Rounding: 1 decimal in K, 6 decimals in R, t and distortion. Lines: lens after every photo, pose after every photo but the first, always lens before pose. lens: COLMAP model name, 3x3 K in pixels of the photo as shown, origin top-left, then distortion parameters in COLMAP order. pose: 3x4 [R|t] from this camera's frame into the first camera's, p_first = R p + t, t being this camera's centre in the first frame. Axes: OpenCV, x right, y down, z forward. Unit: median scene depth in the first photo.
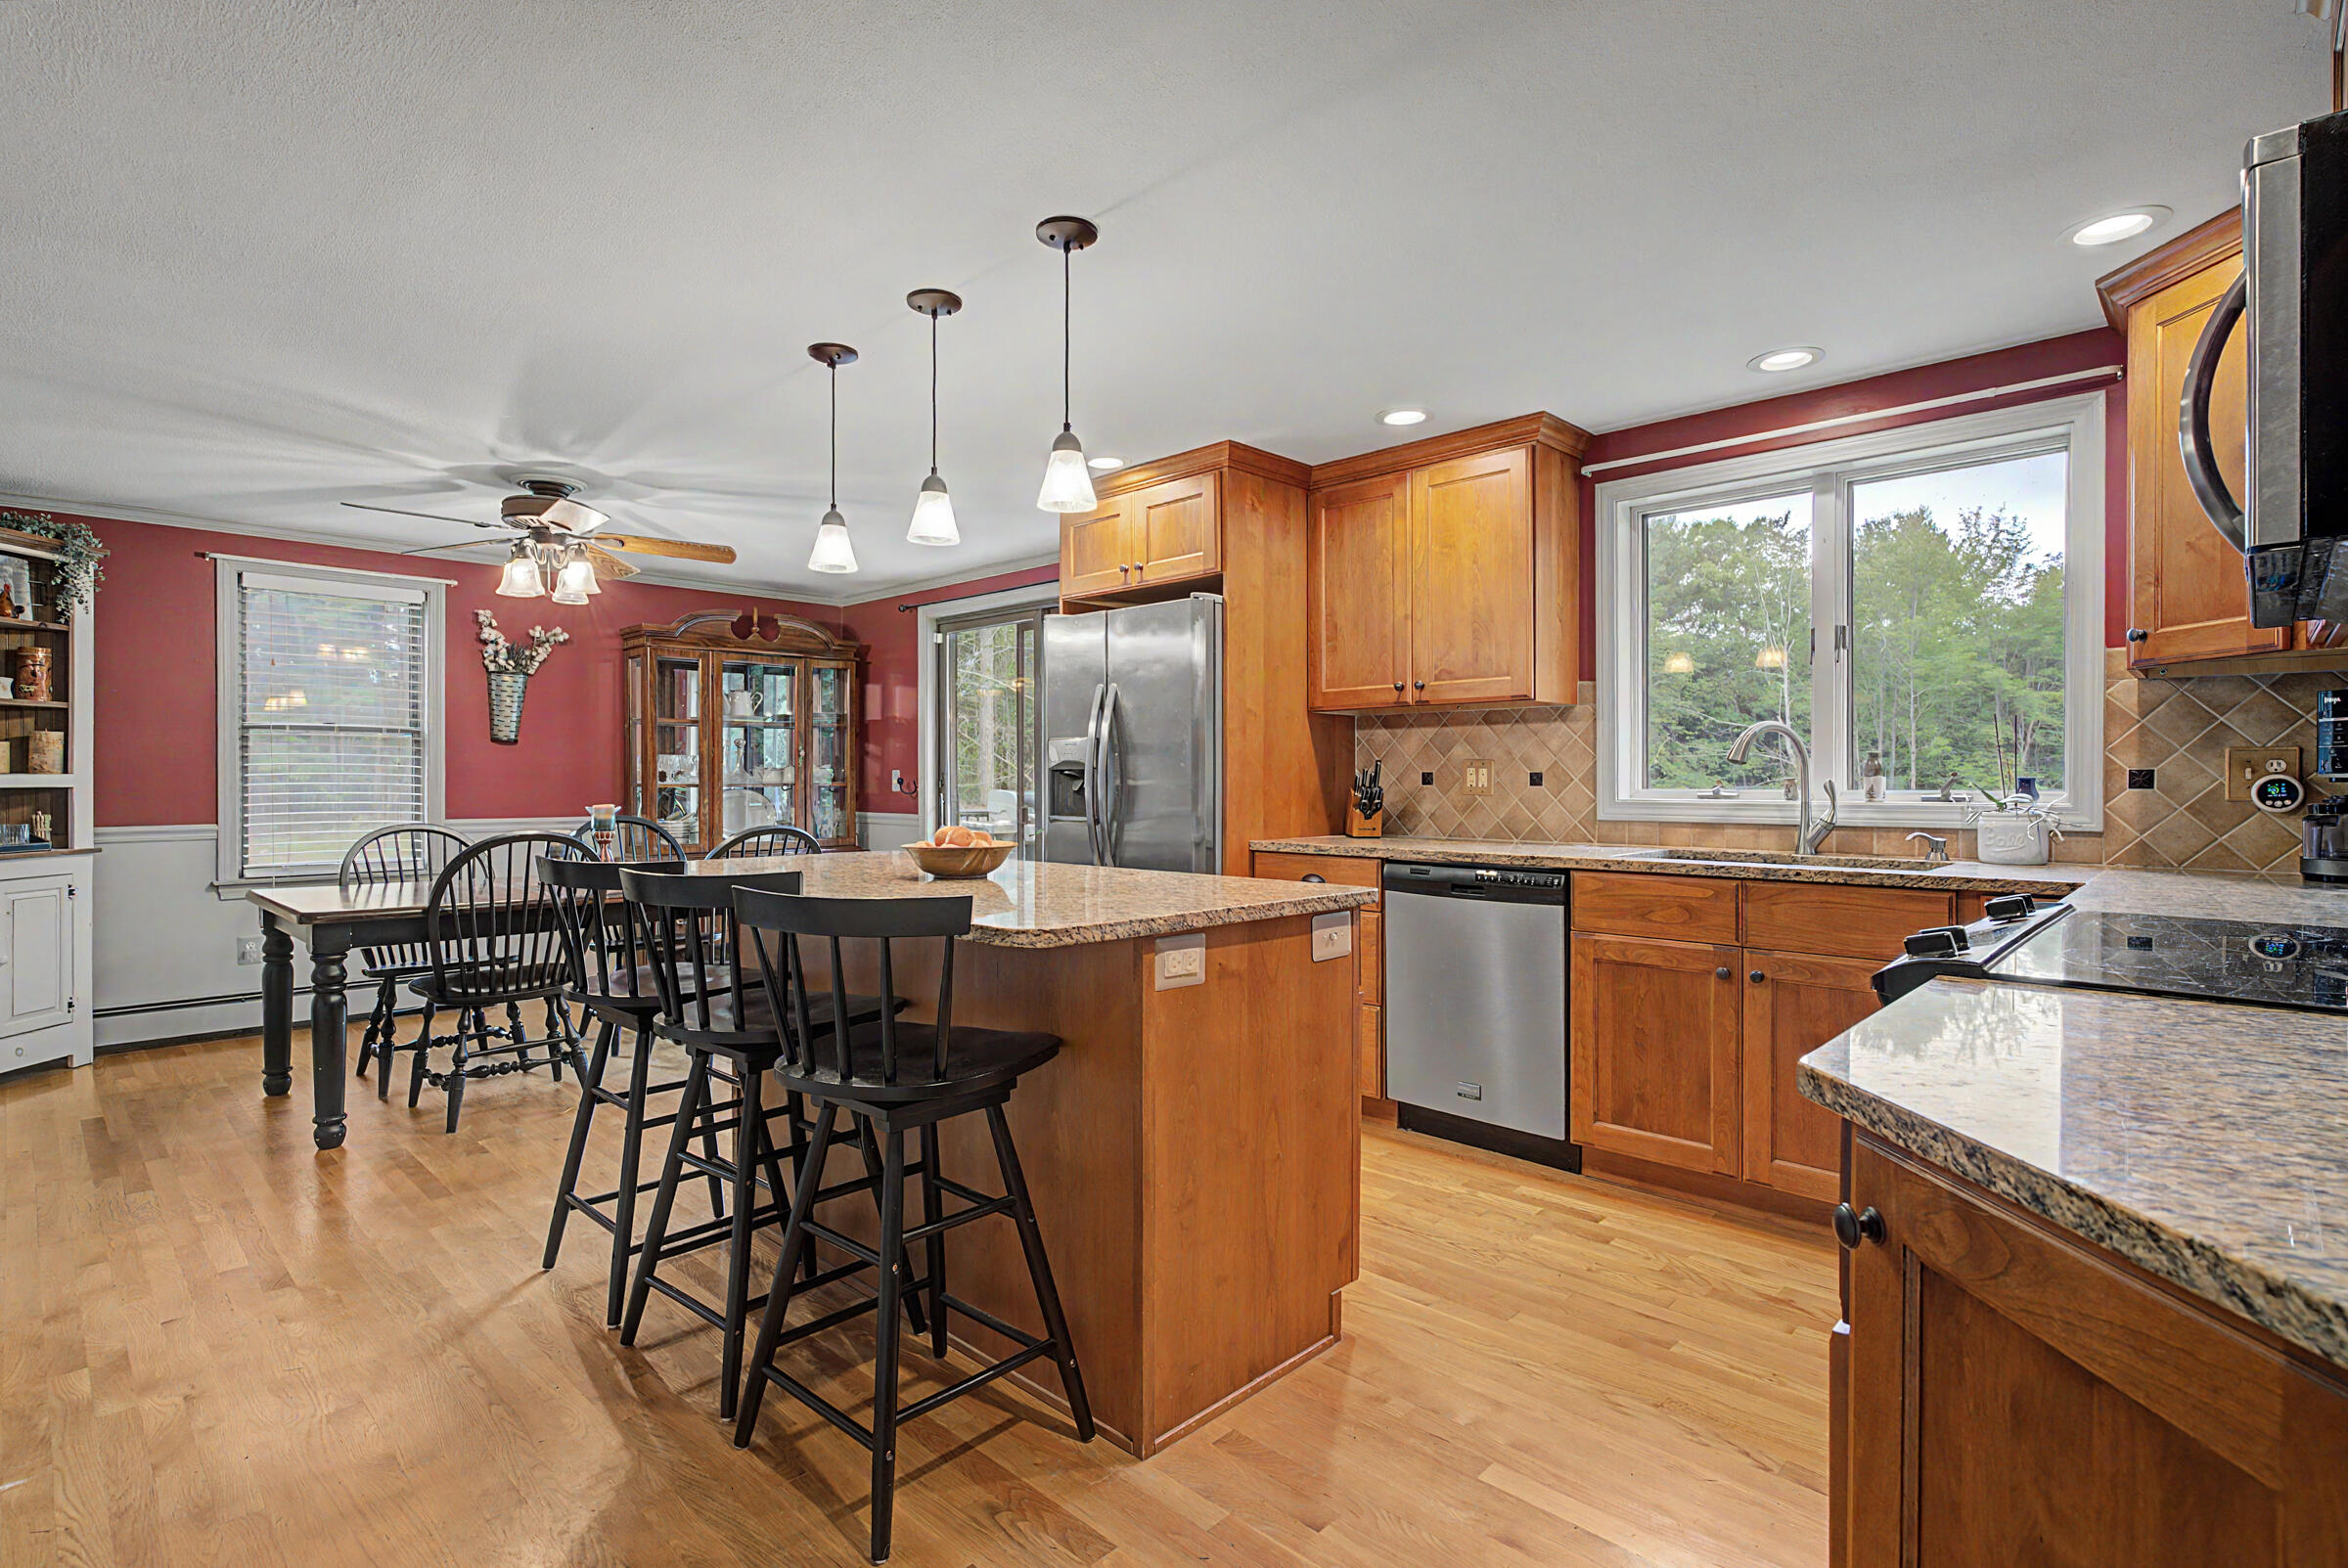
lens RADIAL K [[1141.8, 0, 1156.8], [0, 1141.8, 789.0], [0, 0, 1]] dist [0.028150, 0.000897]
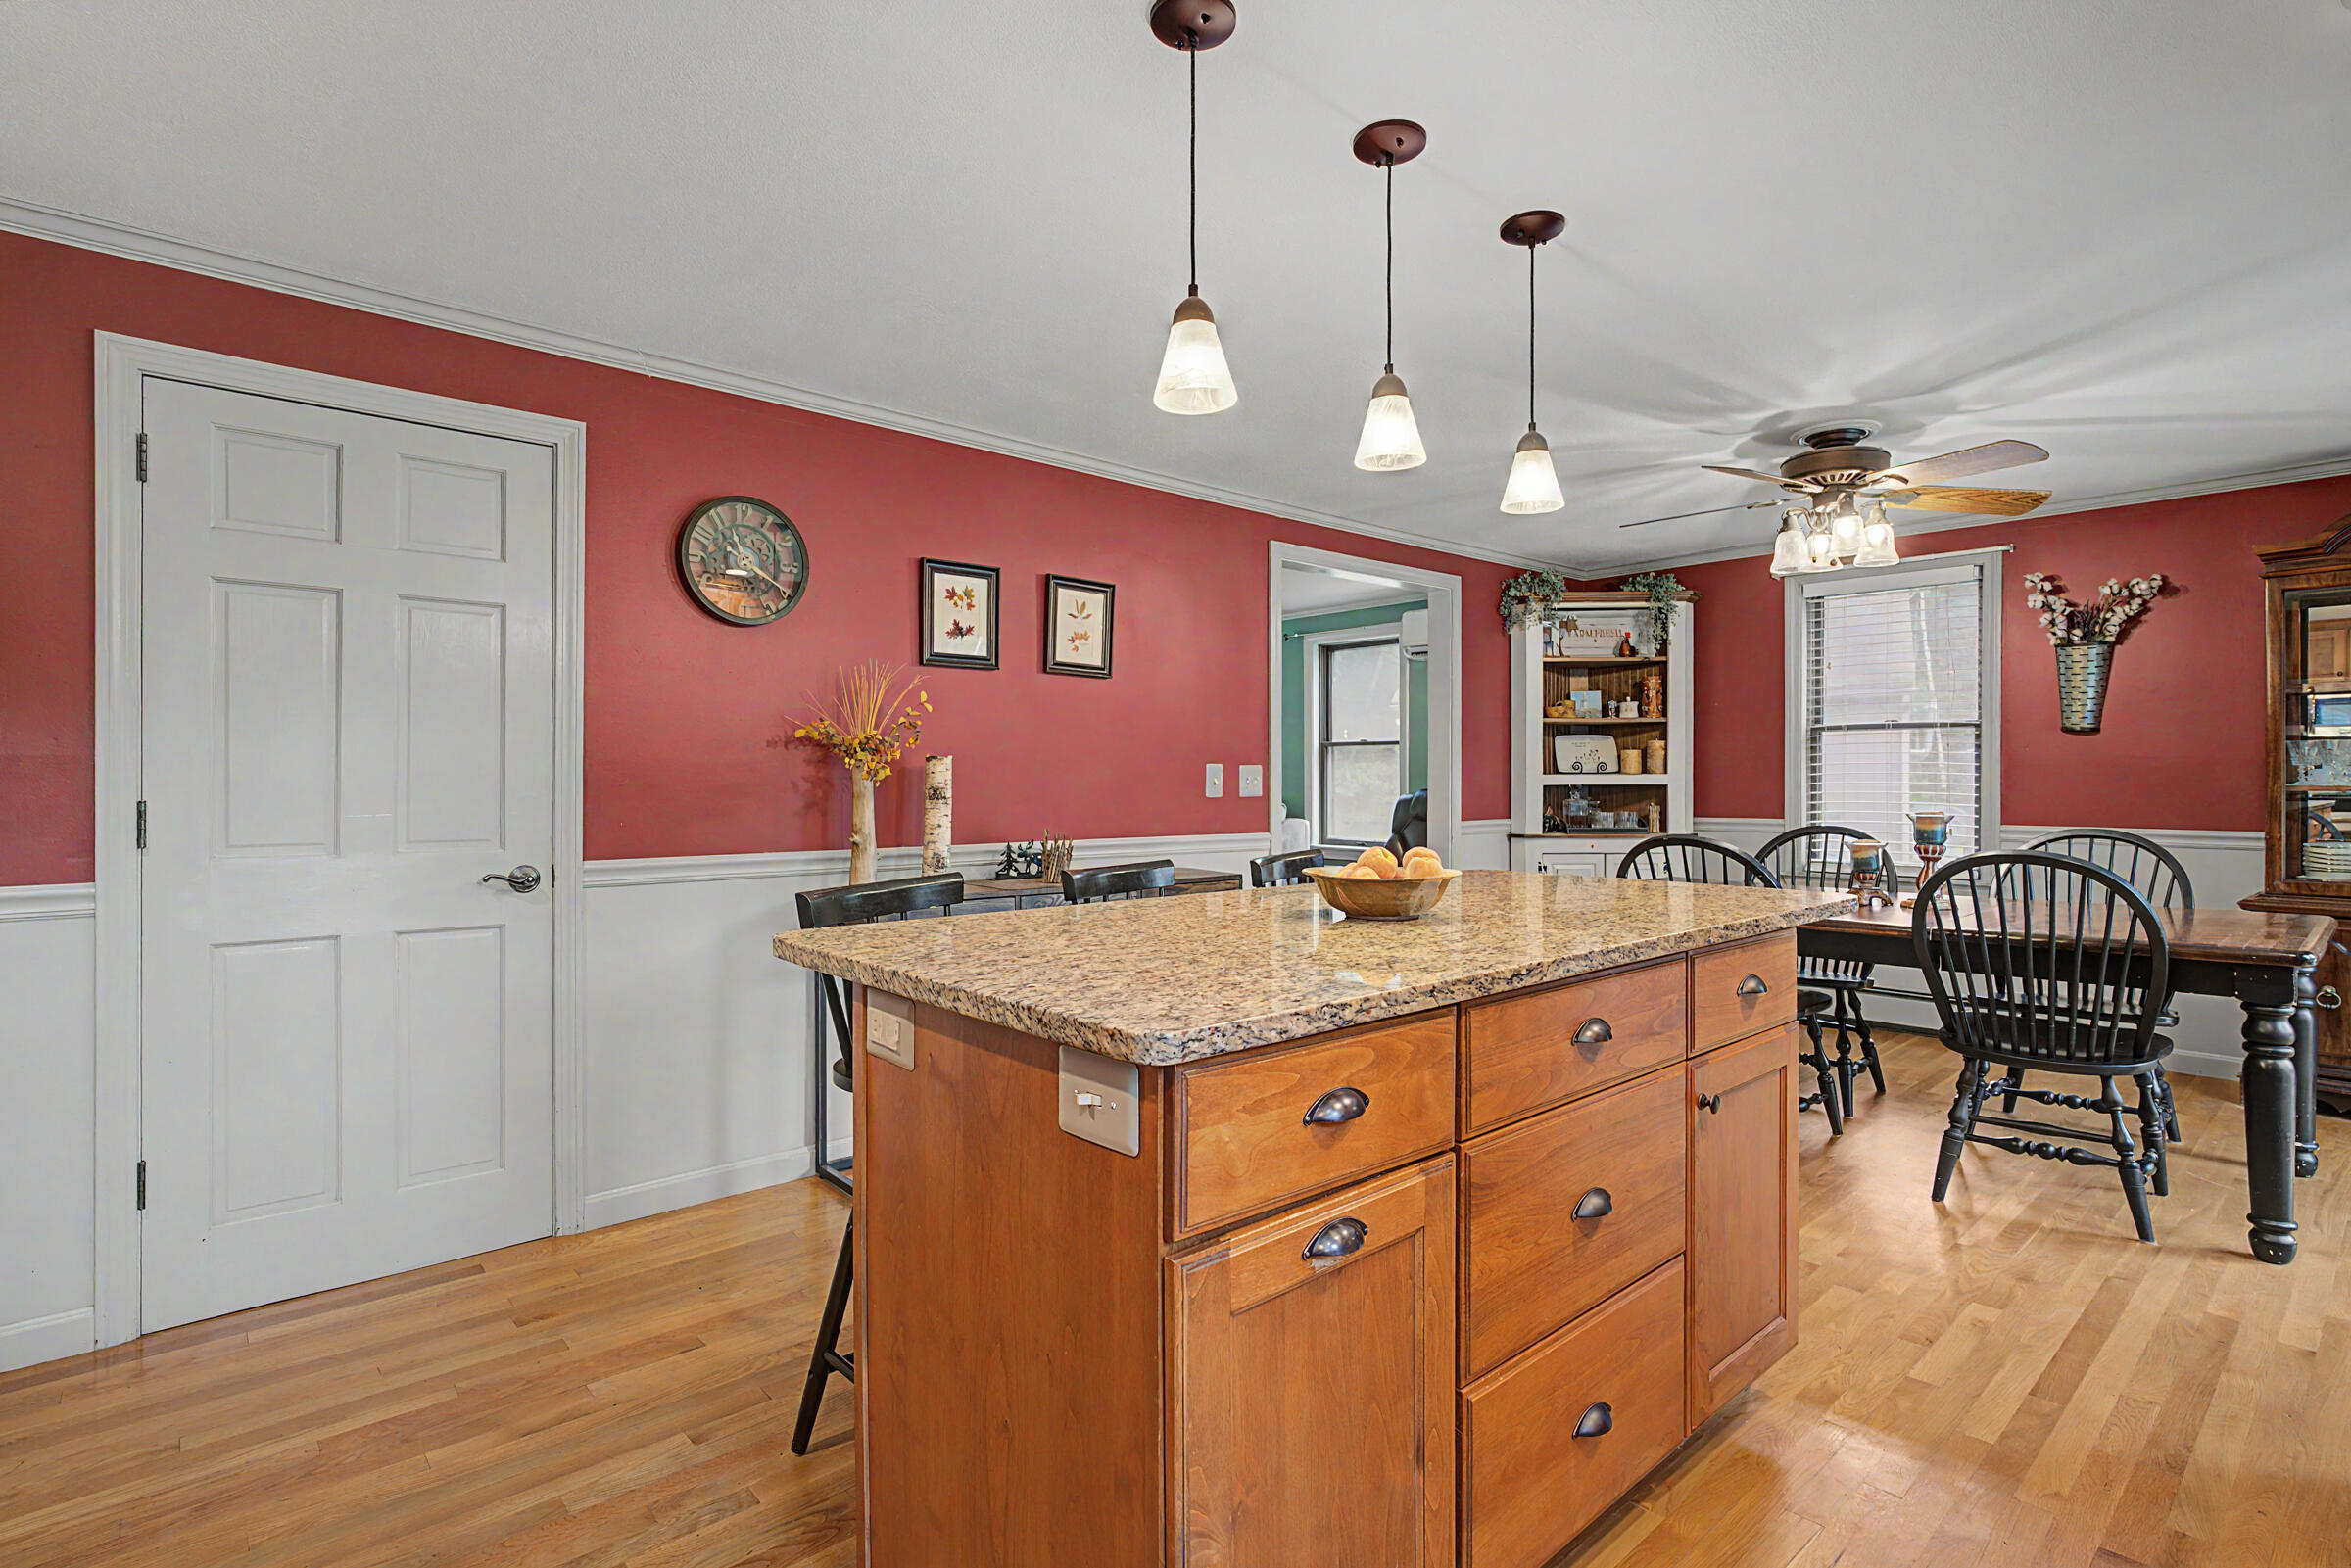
lens RADIAL K [[1143.3, 0, 1164.8], [0, 1143.3, 761.6], [0, 0, 1]] dist [0.028150, 0.000897]
pose [[-0.089095, -0.009662, -0.995976, 0.343784], [-0.010415, 0.999907, -0.008768, -0.009202], [0.995969, 0.009592, -0.089188, 0.559461]]
